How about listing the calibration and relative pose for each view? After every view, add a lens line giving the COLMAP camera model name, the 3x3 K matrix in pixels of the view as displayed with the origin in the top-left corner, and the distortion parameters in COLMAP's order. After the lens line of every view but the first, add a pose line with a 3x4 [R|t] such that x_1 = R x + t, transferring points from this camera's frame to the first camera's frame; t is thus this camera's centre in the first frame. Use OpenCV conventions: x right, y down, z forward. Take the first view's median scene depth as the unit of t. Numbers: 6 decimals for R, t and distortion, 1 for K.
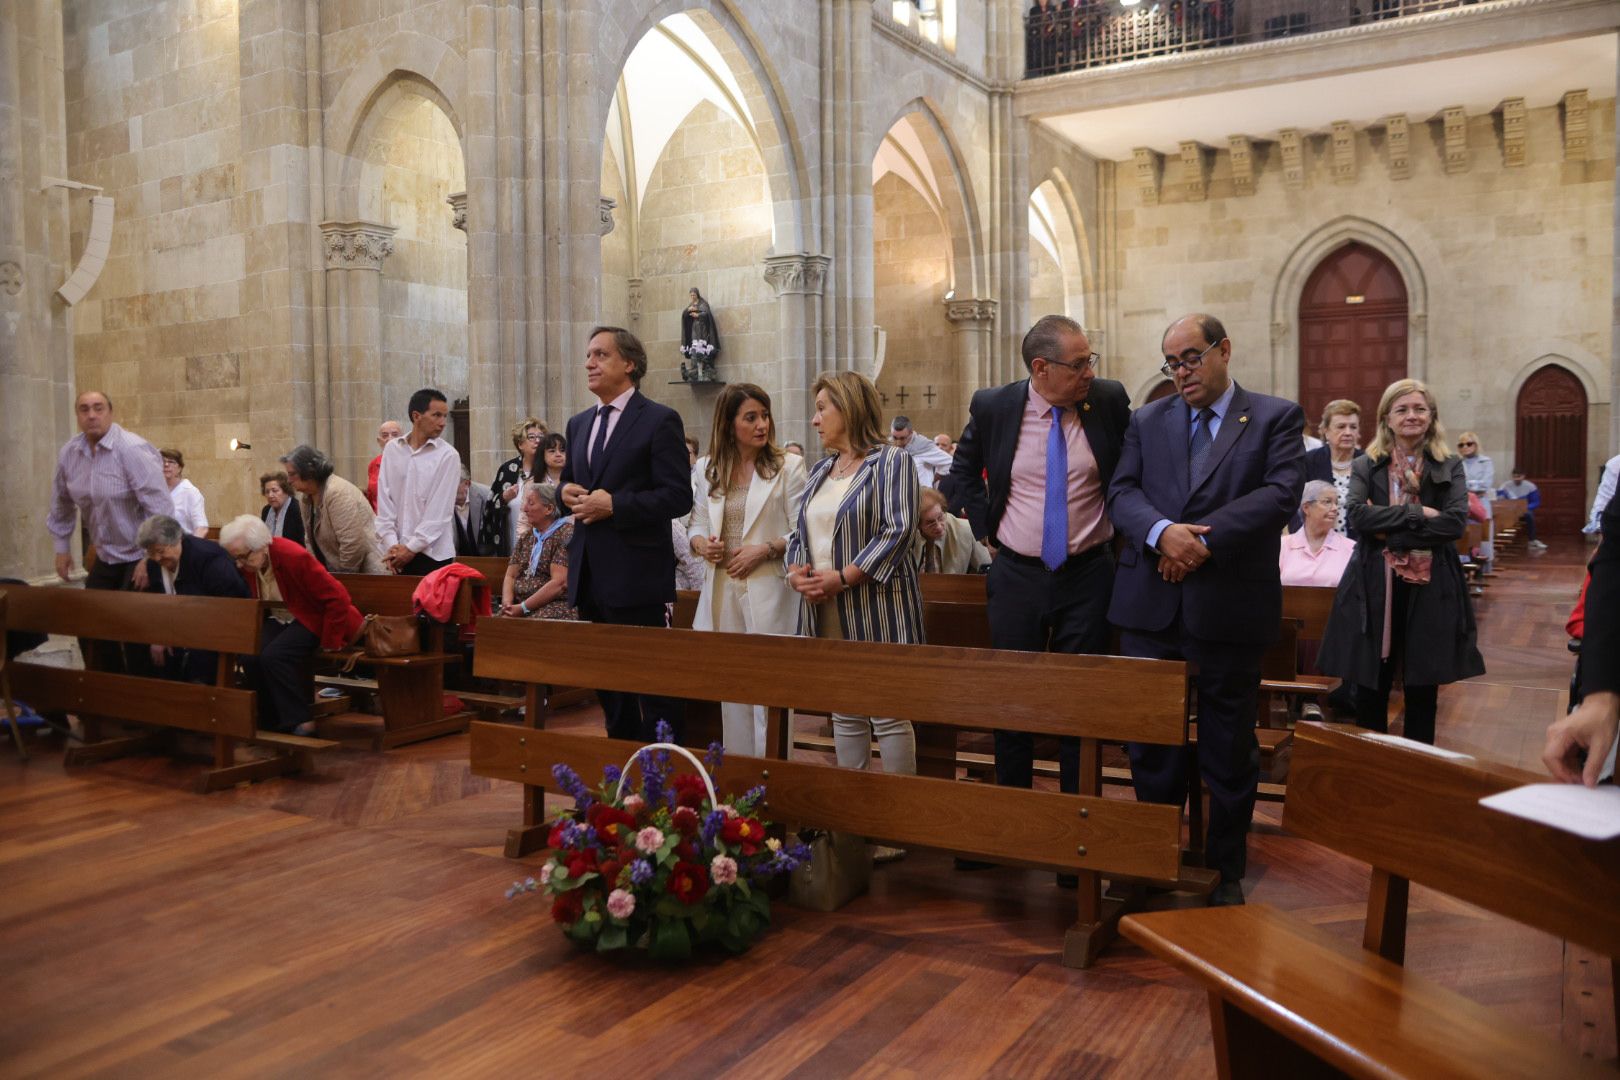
lens RADIAL K [[1309.4, 0, 803.4], [0, 1309.4, 543.6], [0, 0, 1]] dist [-0.094085, 0.095525]
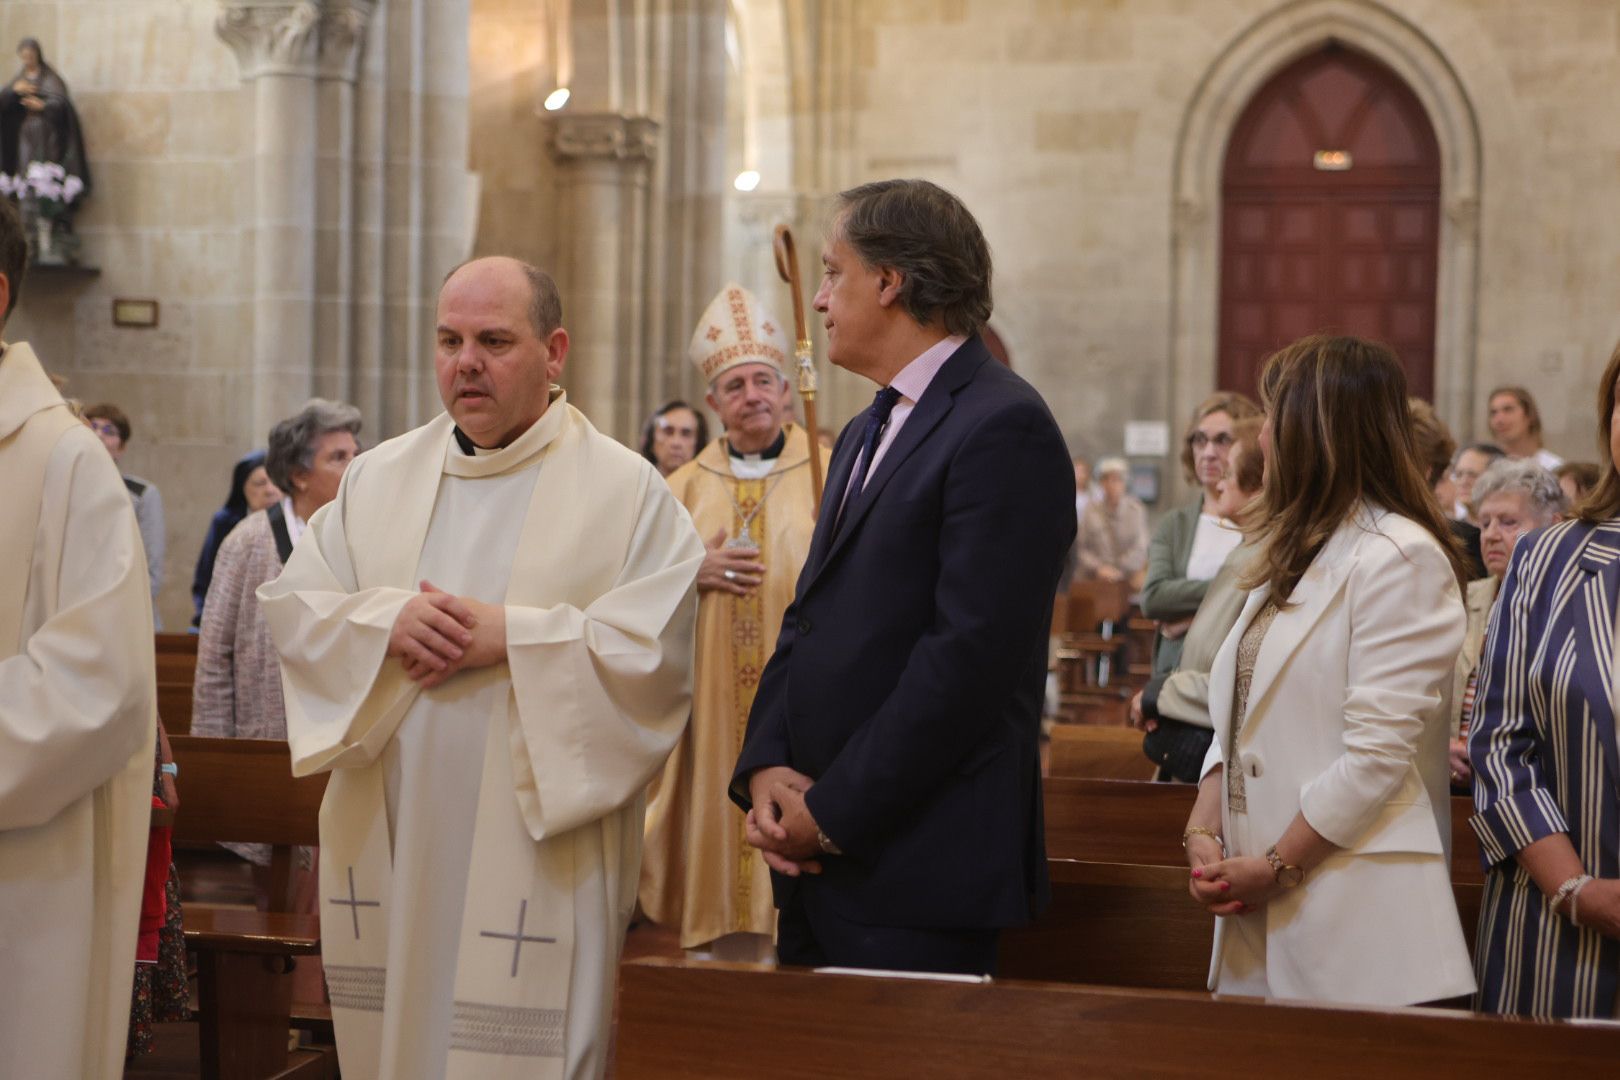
lens RADIAL K [[2747.2, 0, 769.7], [0, 2747.2, 553.2], [0, 0, 1]] dist [0.118713, 0.000000]
pose [[0.950837, 0.021997, 0.308908, -0.135403], [-0.014481, 0.999541, -0.026602, -0.011050], [-0.309352, 0.020821, 0.950720, 0.085728]]
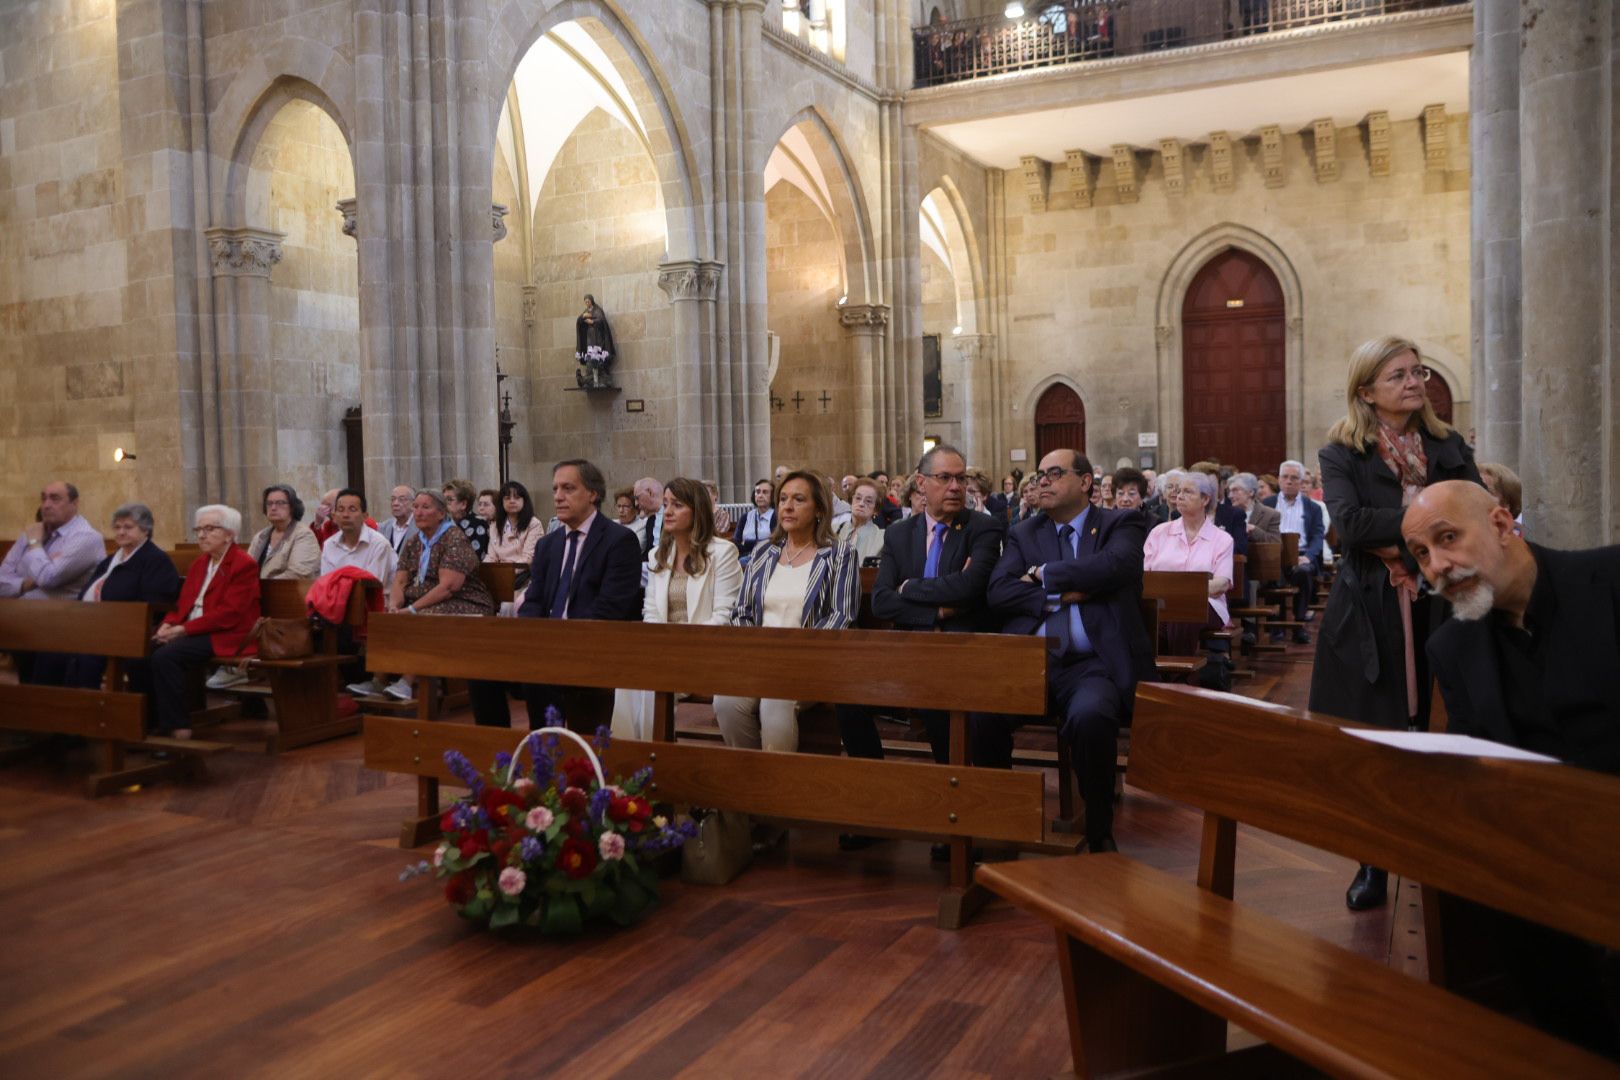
lens RADIAL K [[1309.4, 0, 803.1], [0, 1309.4, 543.2], [0, 0, 1]] dist [-0.094085, 0.095525]
pose [[0.997147, -0.015939, 0.073778, 0.004172], [0.016409, 0.999849, -0.005771, 0.003952], [-0.073675, 0.006966, 0.997258, -0.010864]]
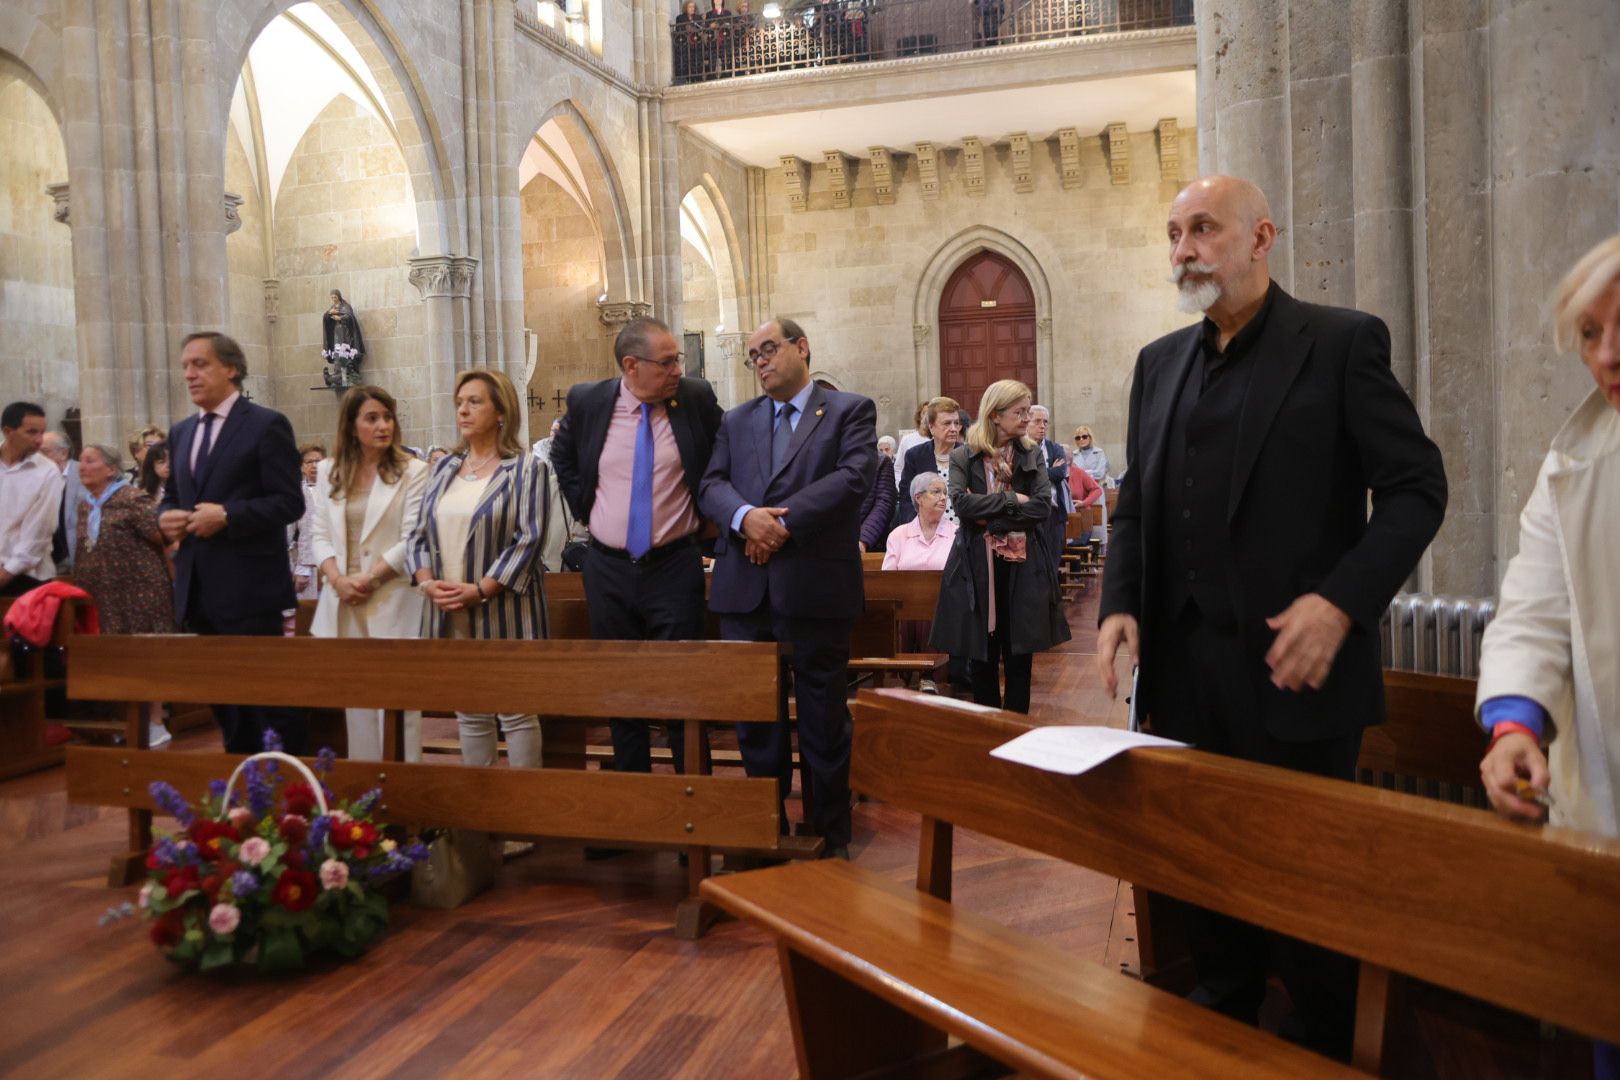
lens RADIAL K [[1309.4, 0, 804.9], [0, 1309.4, 545.0], [0, 0, 1]] dist [-0.094085, 0.095525]
pose [[0.968808, -0.035013, 0.245328, 0.012243], [0.035365, 0.999370, 0.002974, 0.001972], [-0.245278, 0.005795, 0.969436, -0.009937]]
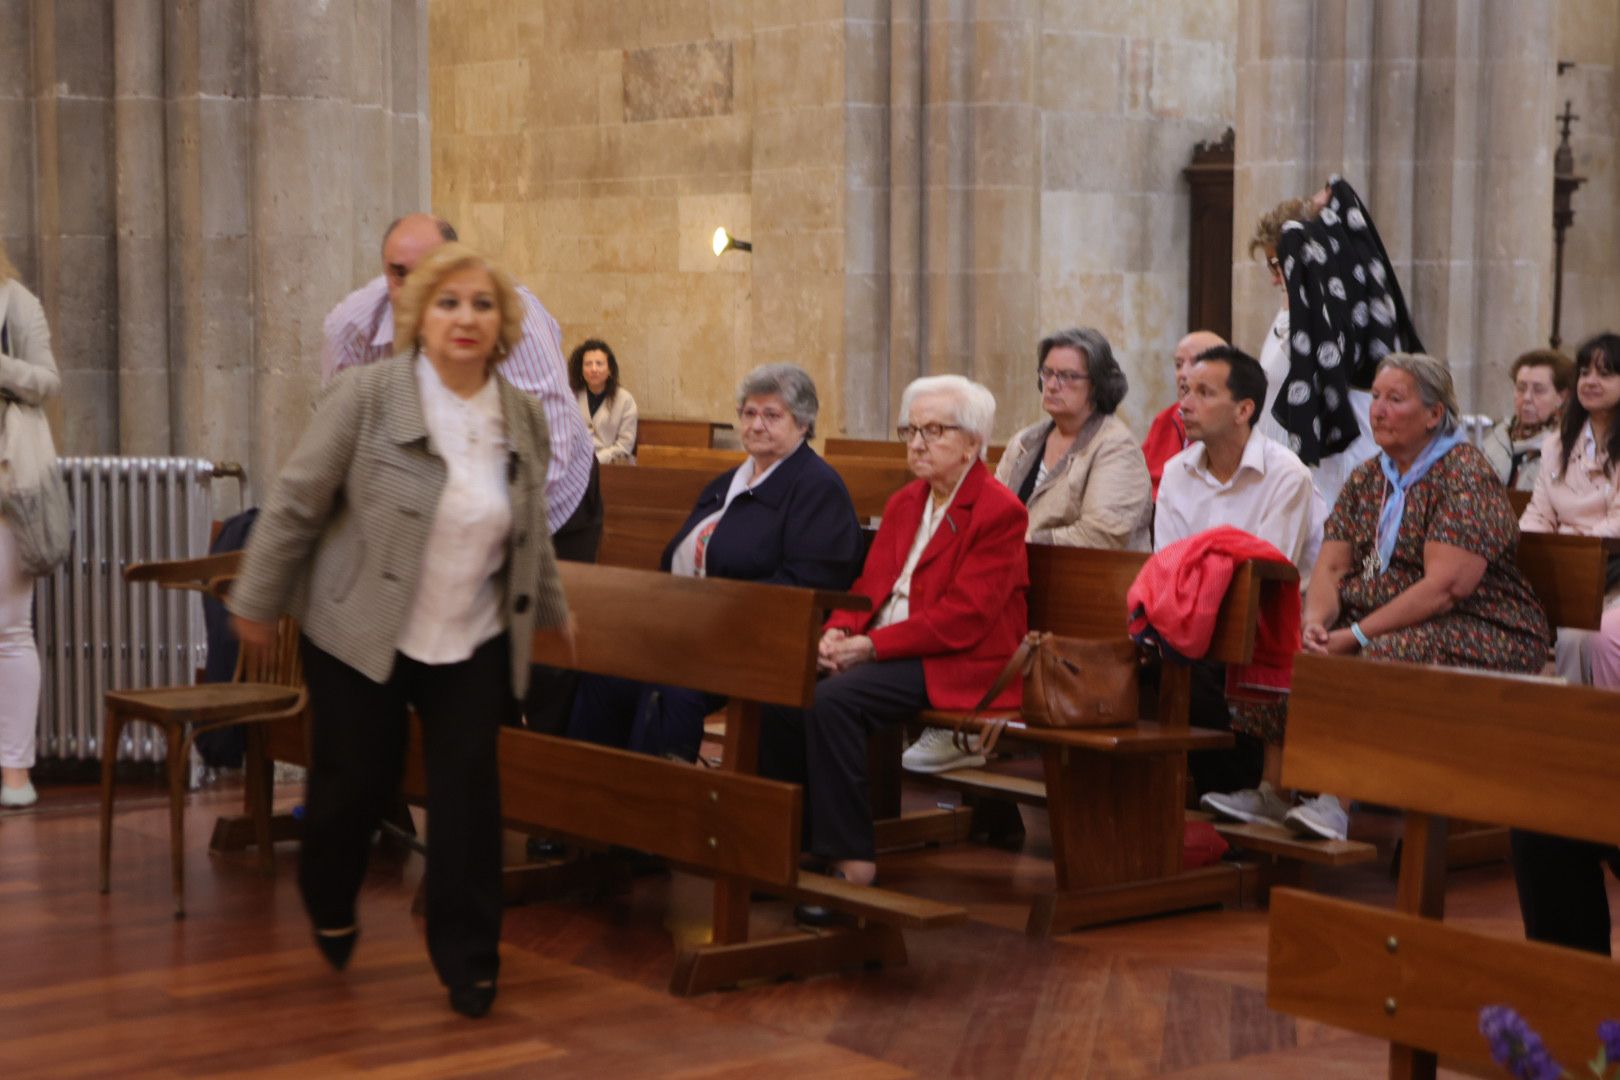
lens RADIAL K [[3072.3, 0, 802.8], [0, 3072.3, 545.7], [0, 0, 1]] dist [0.112649, 0.000000]
pose [[0.930472, 0.042402, -0.363902, -0.008176], [-0.033829, 0.998980, 0.029903, -0.001916], [0.364798, -0.015514, 0.930957, -0.011309]]
